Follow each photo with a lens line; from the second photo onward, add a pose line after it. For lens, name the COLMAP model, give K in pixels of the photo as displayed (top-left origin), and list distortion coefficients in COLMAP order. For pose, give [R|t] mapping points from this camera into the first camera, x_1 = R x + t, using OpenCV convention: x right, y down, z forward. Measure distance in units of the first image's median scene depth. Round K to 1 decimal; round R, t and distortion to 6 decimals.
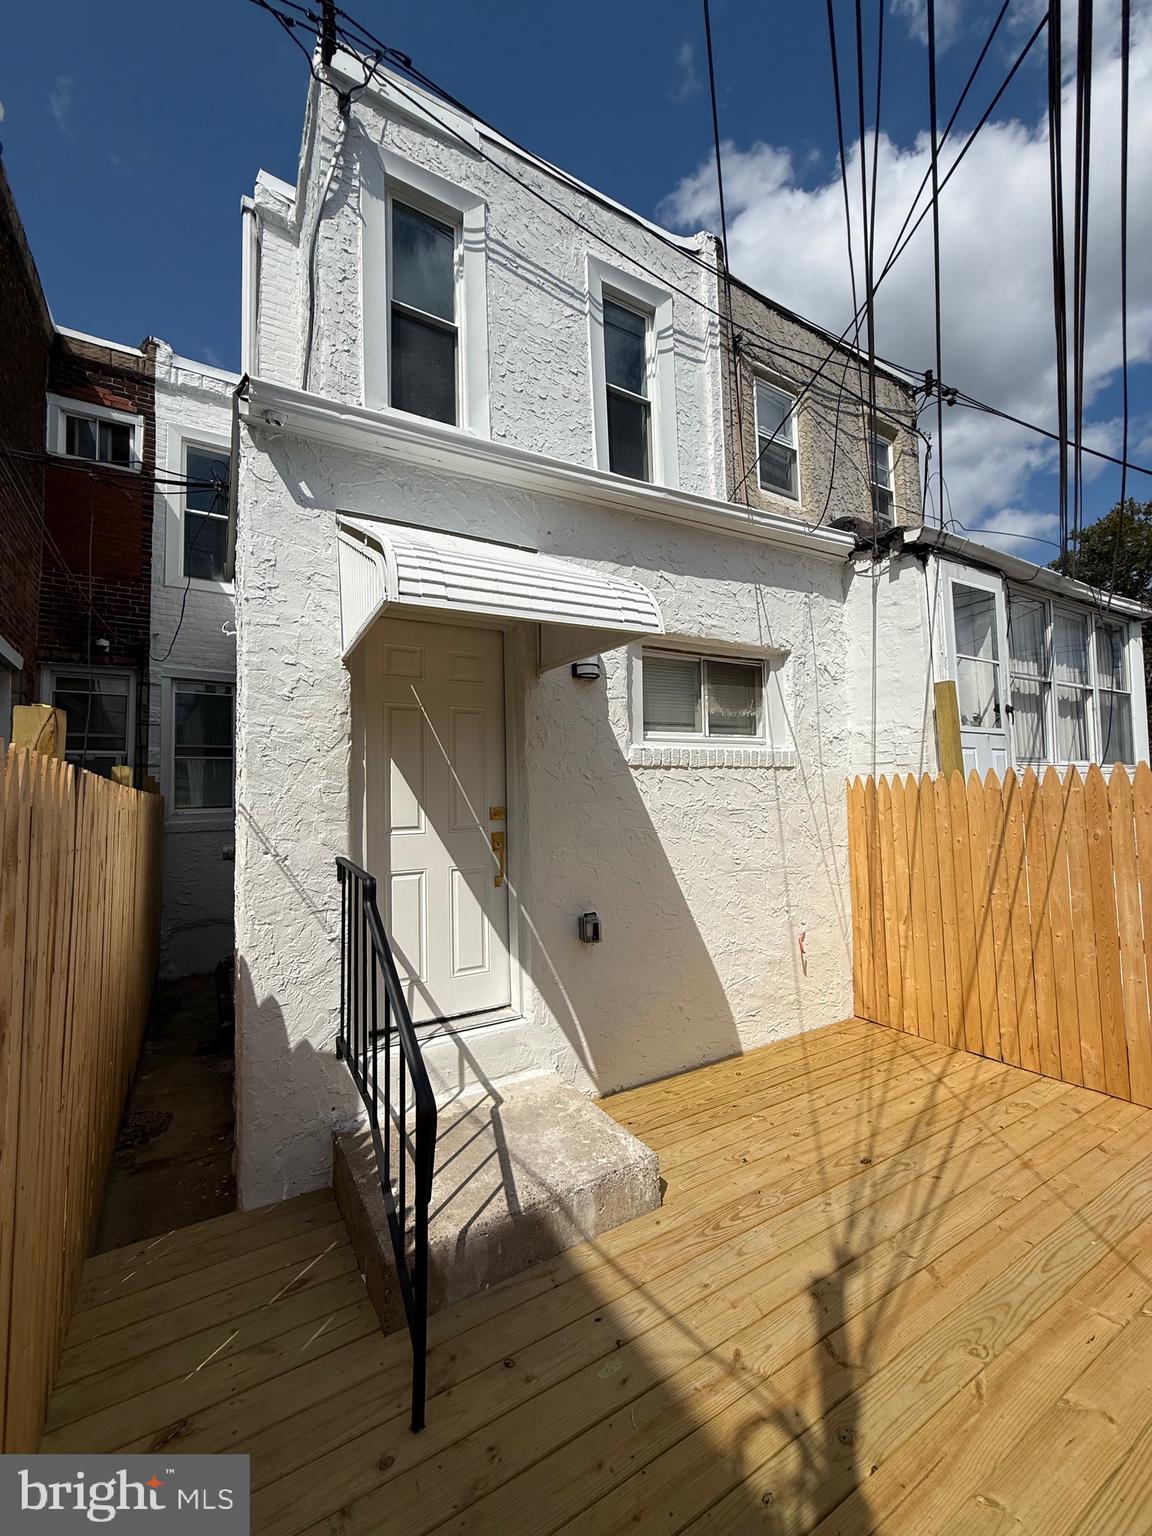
lens RADIAL K [[612.4, 0, 575.4], [0, 612.4, 761.5], [0, 0, 1]] dist [-0.000912, -0.000085]
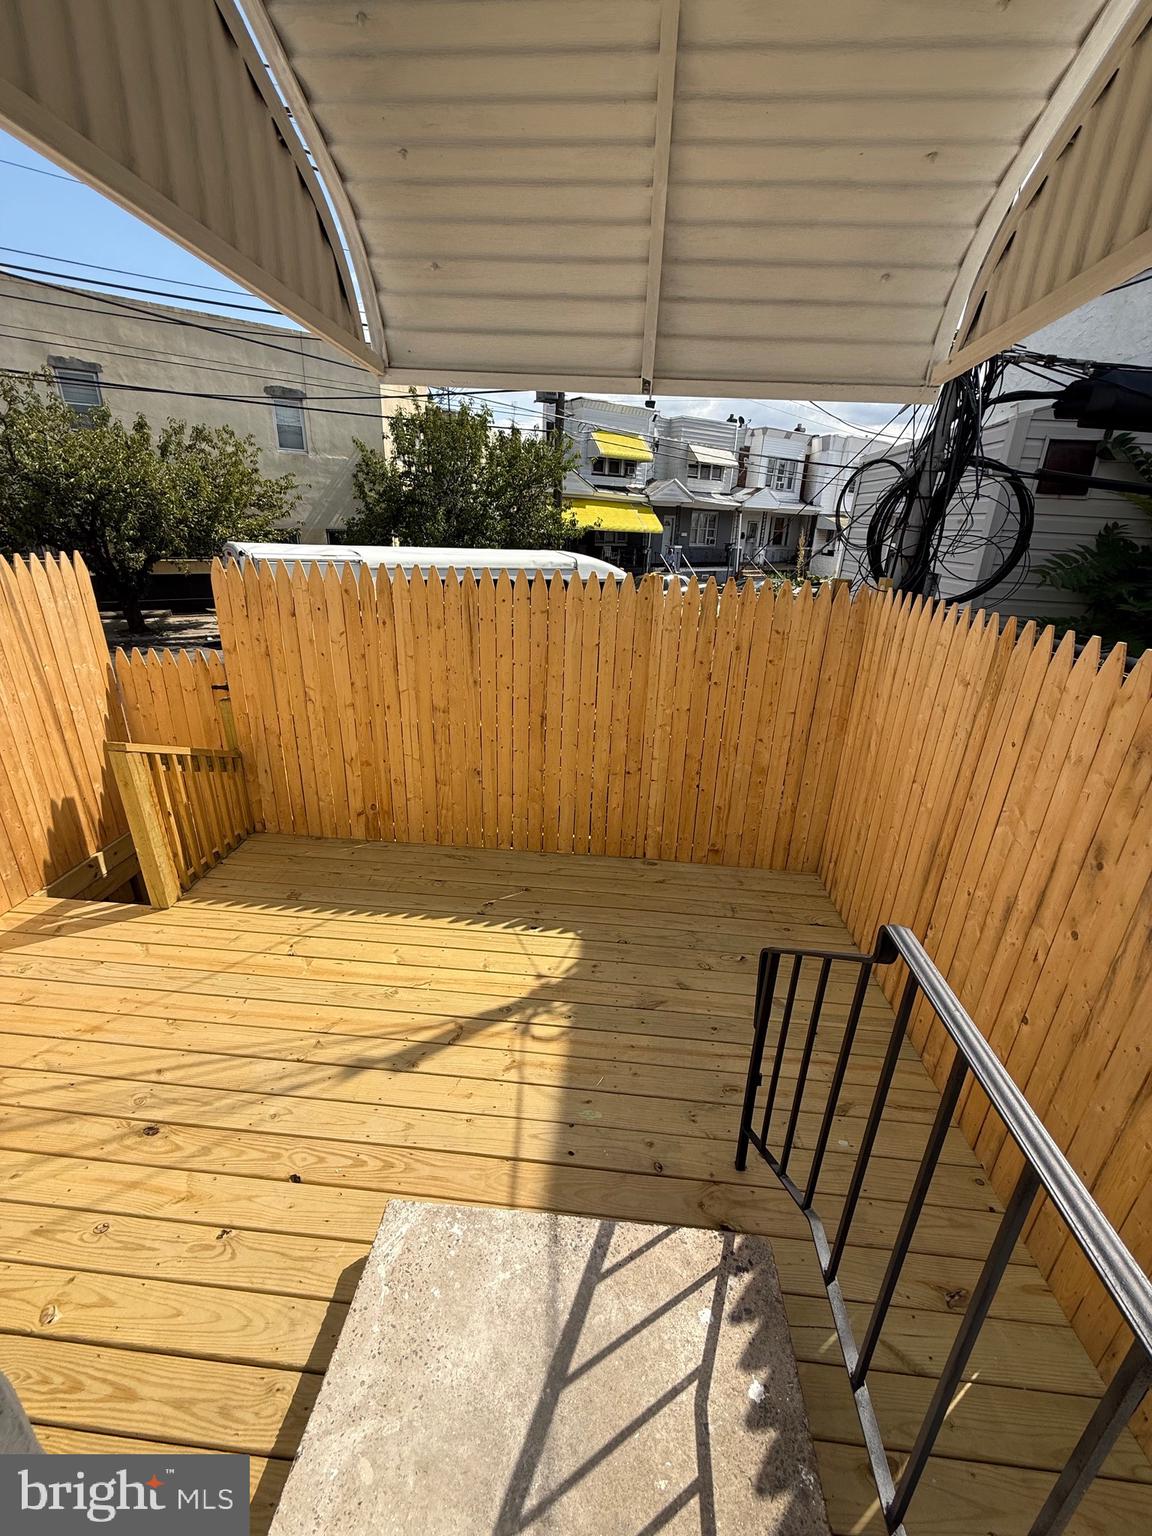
lens RADIAL K [[612.4, 0, 579.1], [0, 612.4, 765.7], [0, 0, 1]] dist [-0.000912, -0.000085]
pose [[-0.818168, -0.213806, 0.533749, -0.375758], [-0.046860, 0.949999, 0.308716, -0.067675], [-0.573067, 0.227570, -0.787278, 1.561458]]
